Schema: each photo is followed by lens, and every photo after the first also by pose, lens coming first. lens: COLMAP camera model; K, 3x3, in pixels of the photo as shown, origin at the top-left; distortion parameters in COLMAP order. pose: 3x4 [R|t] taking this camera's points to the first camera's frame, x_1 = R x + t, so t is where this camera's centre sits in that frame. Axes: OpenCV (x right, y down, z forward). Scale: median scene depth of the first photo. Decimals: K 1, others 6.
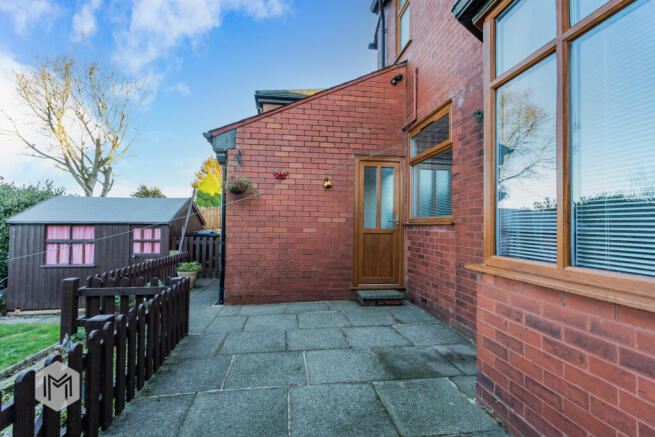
lens RADIAL K [[307.7, 0, 324.7], [0, 307.7, 215.9], [0, 0, 1]] dist [-0.008144, 0.002344]
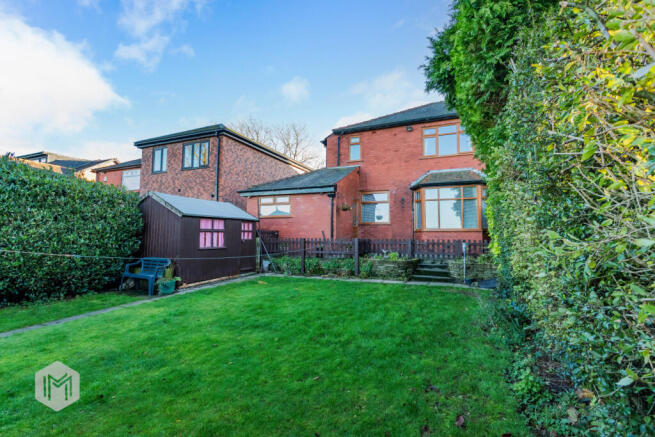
lens RADIAL K [[307.7, 0, 327.4], [0, 307.7, 218.7], [0, 0, 1]] dist [-0.008144, 0.002344]
pose [[0.509864, 0.046459, 0.859000, -1.711946], [-0.022616, 0.998919, -0.040603, 0.073781], [-0.859958, 0.001275, 0.510364, -0.146717]]
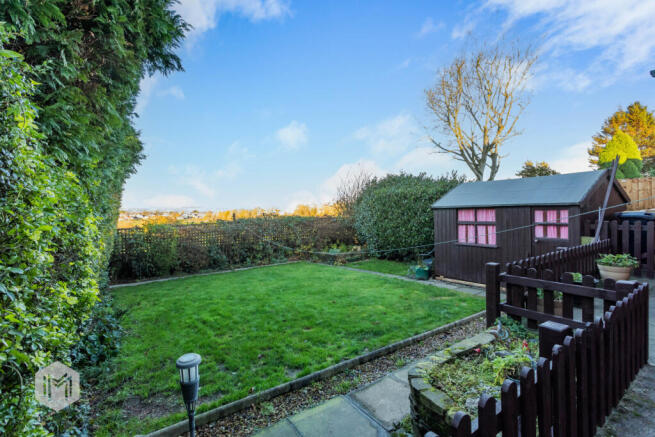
lens RADIAL K [[307.7, 0, 322.4], [0, 307.7, 216.8], [0, 0, 1]] dist [-0.008144, 0.002344]
pose [[0.431512, 0.002664, -0.902103, -0.061251], [0.060935, 0.997626, 0.032093, -0.009459], [0.900047, -0.068818, 0.430325, 0.018699]]
